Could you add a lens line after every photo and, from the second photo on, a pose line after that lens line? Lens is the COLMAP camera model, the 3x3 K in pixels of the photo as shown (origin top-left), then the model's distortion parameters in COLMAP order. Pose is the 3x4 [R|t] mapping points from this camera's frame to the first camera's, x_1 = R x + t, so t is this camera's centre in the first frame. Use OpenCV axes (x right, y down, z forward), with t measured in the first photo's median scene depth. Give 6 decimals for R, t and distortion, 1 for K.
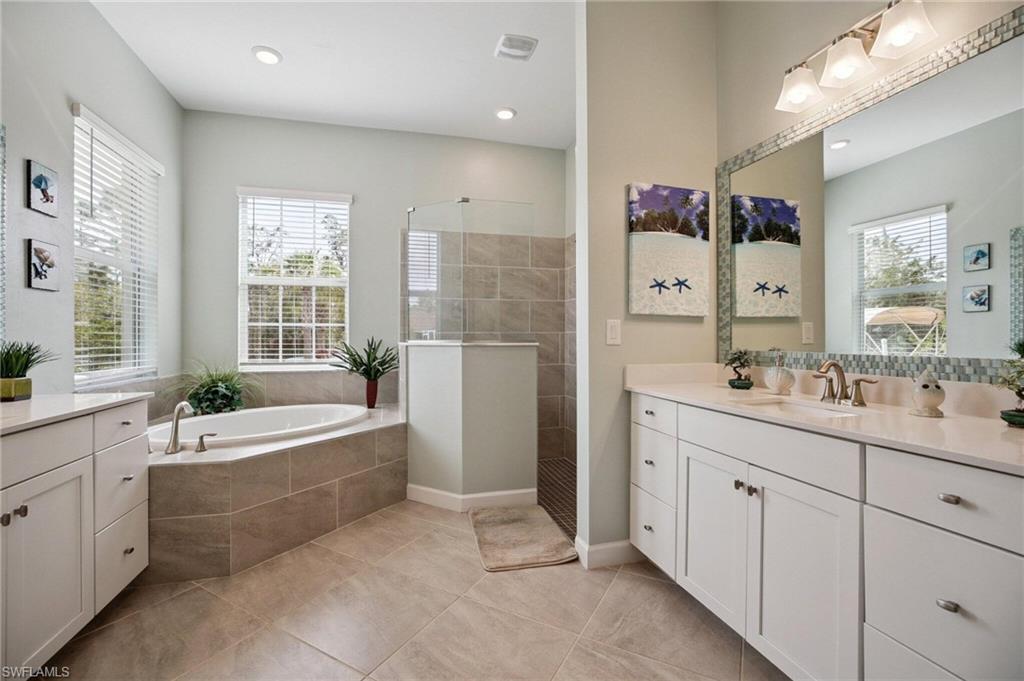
lens RADIAL K [[449.7, 0, 512.8], [0, 449.7, 337.7], [0, 0, 1]] dist [-0.039020, 0.012369]
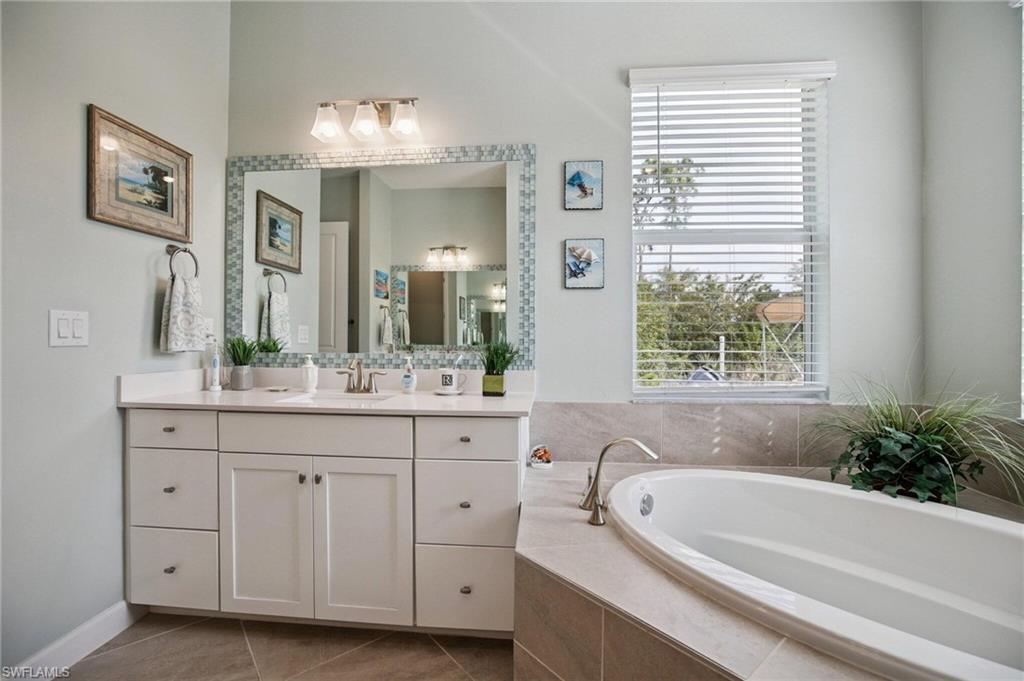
lens RADIAL K [[449.7, 0, 511.6], [0, 449.7, 338.3], [0, 0, 1]] dist [-0.039020, 0.012369]
pose [[-0.336205, 0.004331, -0.941779, -0.087893], [-0.003598, 0.999976, 0.005884, -0.005639], [0.941782, 0.005367, -0.336182, 1.202529]]
